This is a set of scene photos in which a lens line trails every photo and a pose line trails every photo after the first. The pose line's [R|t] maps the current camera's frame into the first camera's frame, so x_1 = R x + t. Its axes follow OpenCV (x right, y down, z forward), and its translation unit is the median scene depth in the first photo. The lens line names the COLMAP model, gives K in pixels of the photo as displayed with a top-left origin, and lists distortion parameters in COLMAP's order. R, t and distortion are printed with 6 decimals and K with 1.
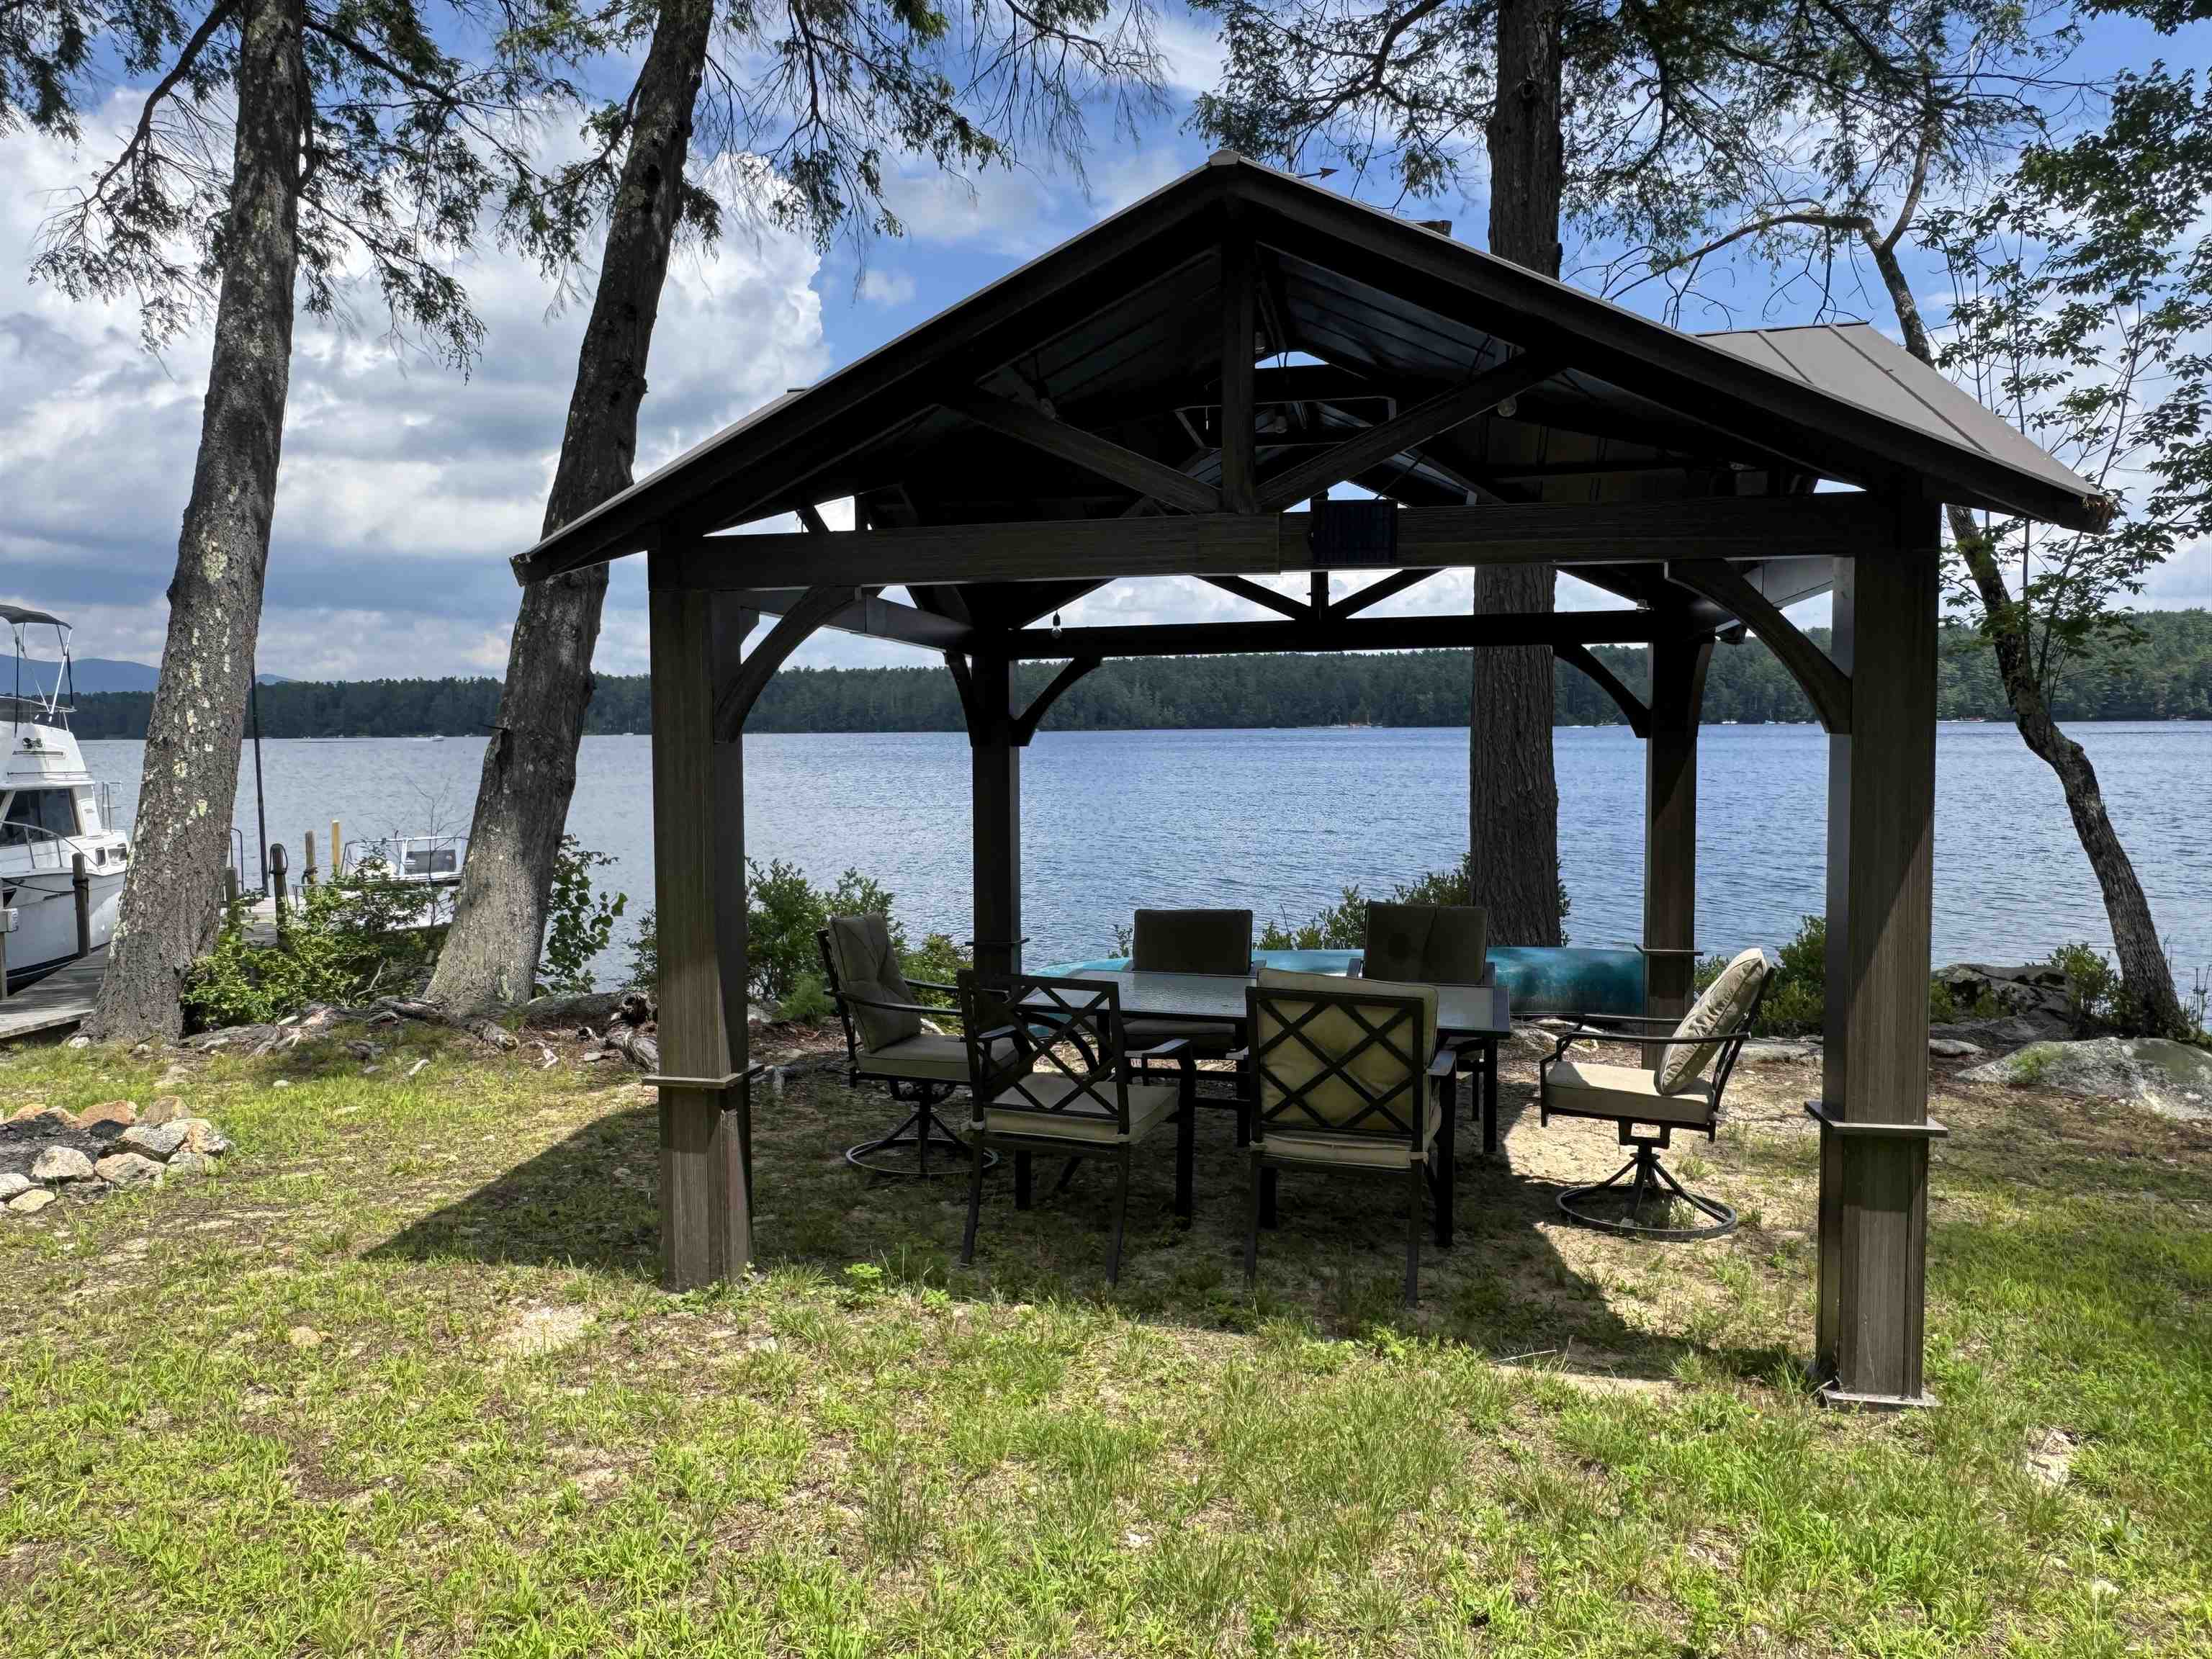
lens RADIAL K [[1508.4, 0, 1108.9], [0, 1508.4, 829.2], [0, 0, 1]] dist [-0.004204, -0.002718]
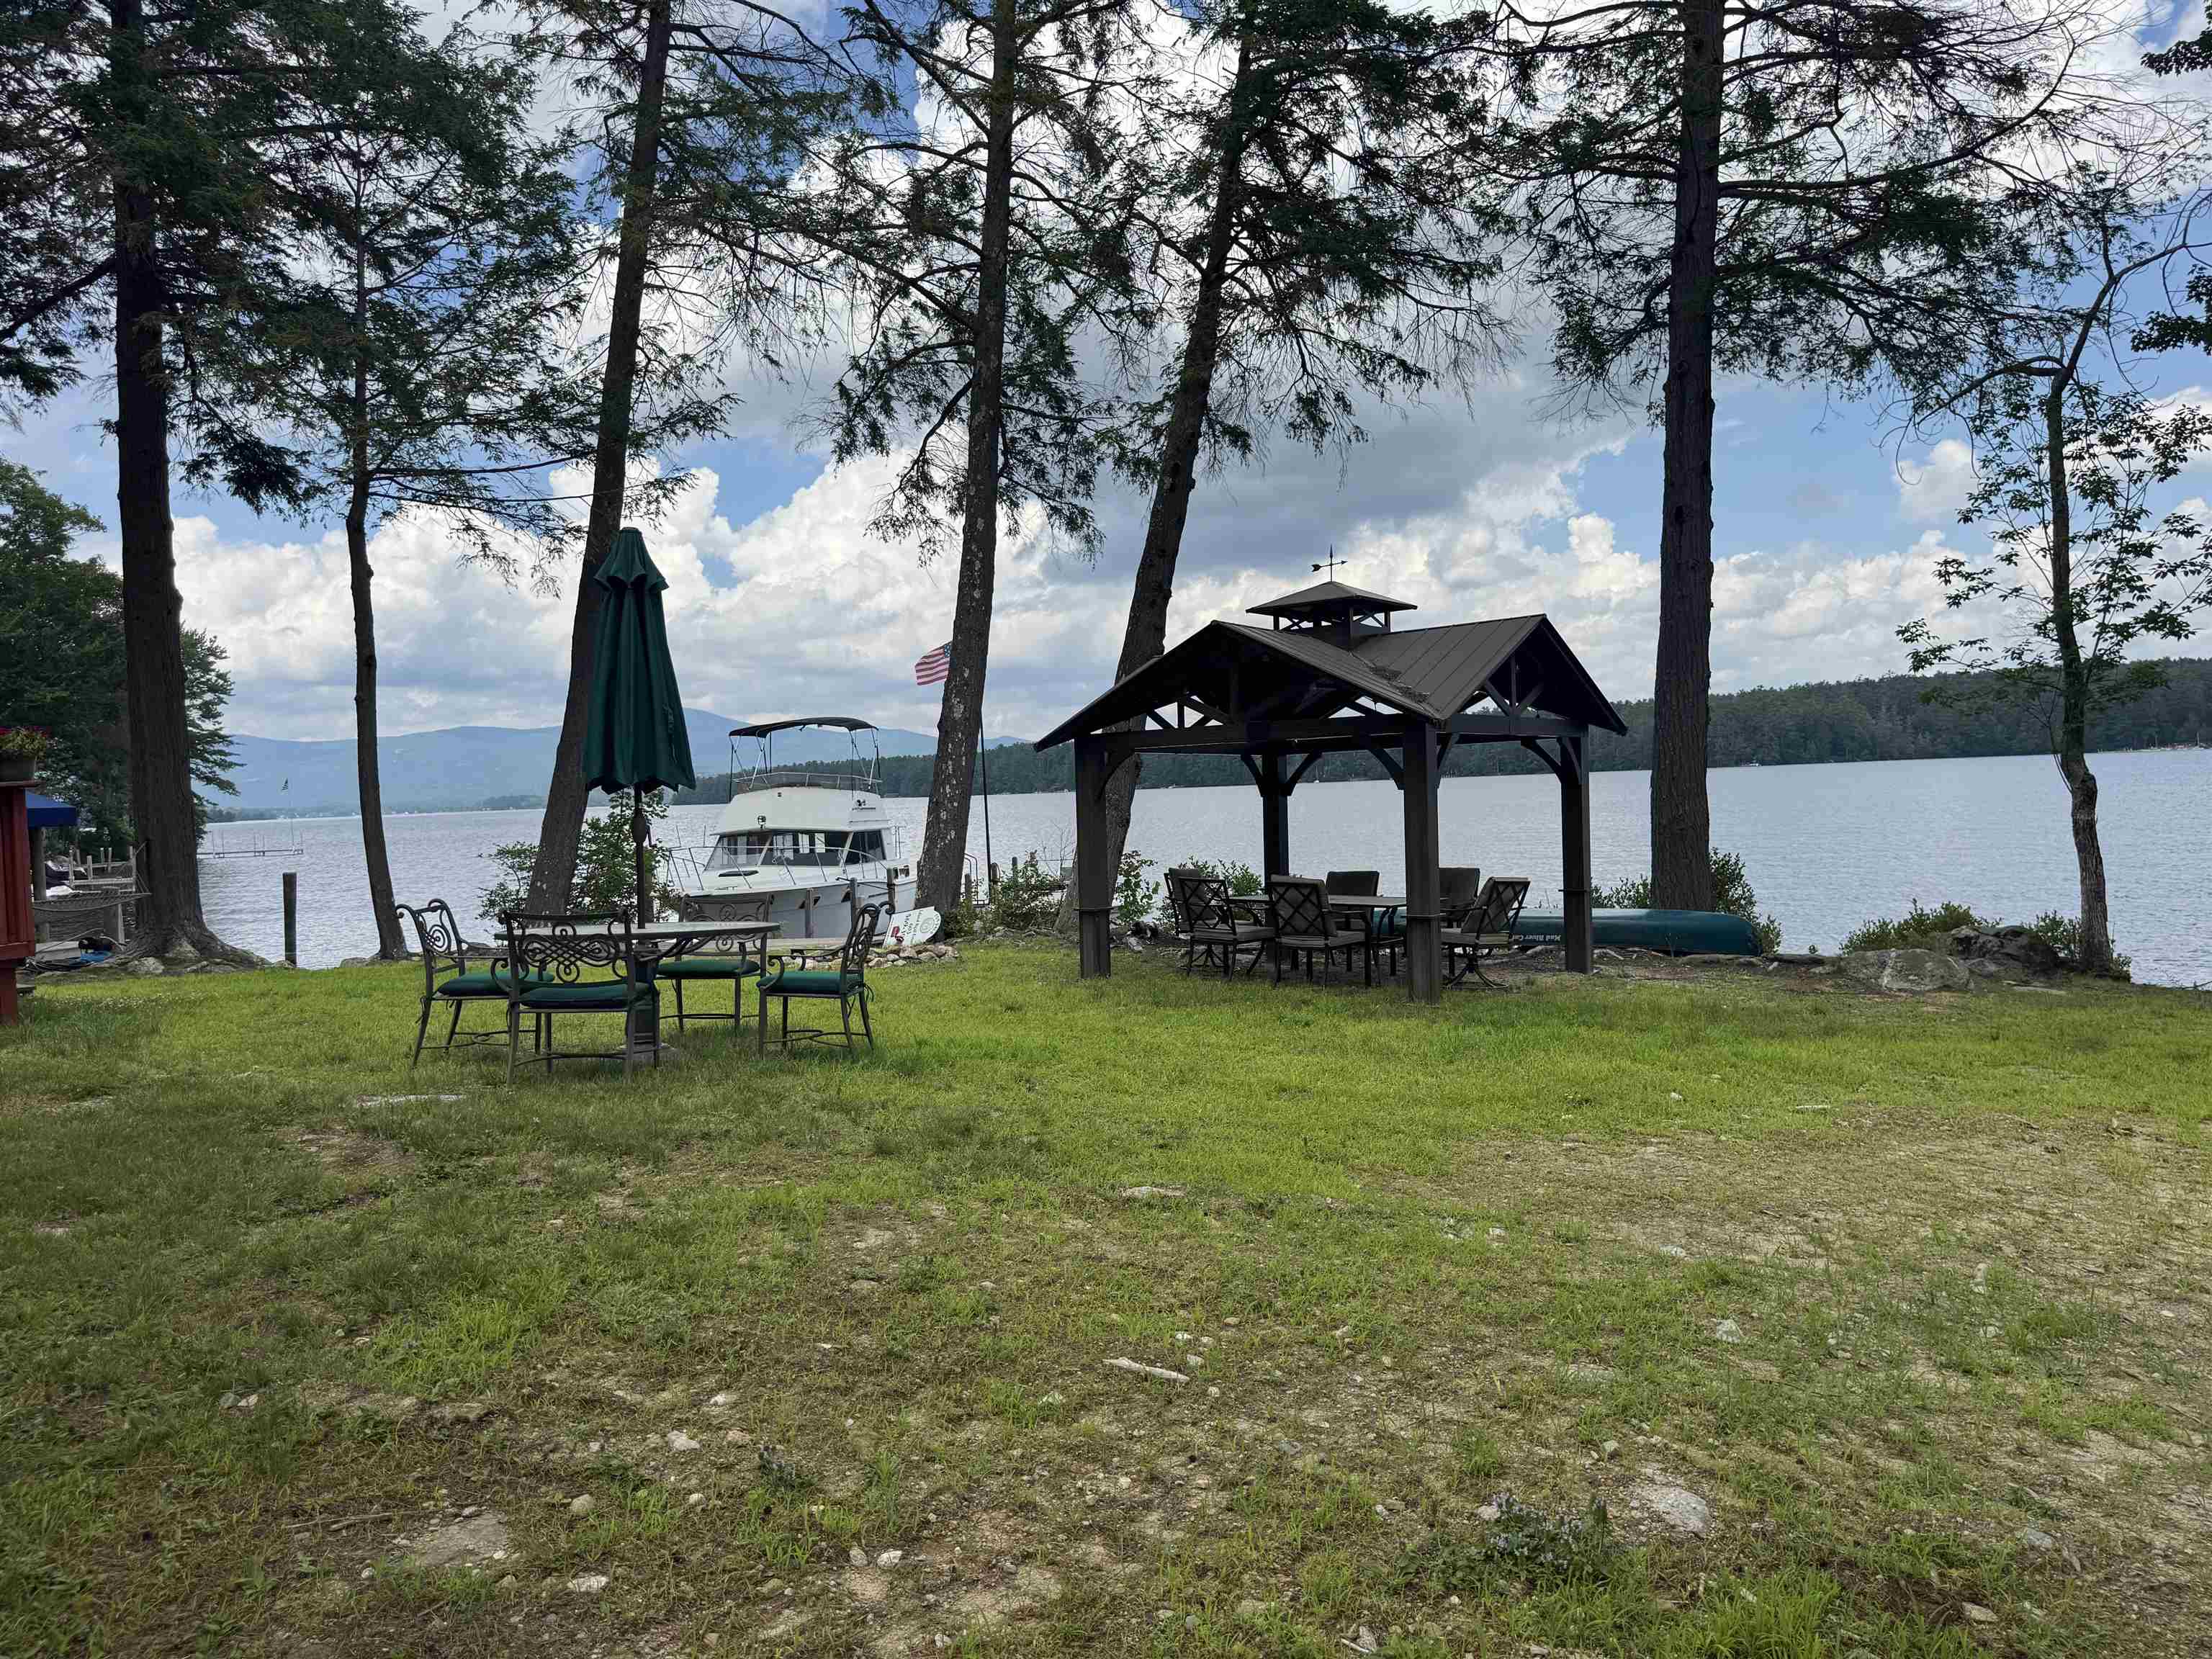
lens RADIAL K [[1585.4, 0, 1106.8], [0, 1585.4, 836.9], [0, 0, 1]] dist [0.029467, -0.038803]
pose [[0.903279, -0.011072, -0.428911, 0.452763], [0.000006, 0.999667, -0.025795, 0.042277], [0.429054, 0.023297, 0.902978, -0.755484]]
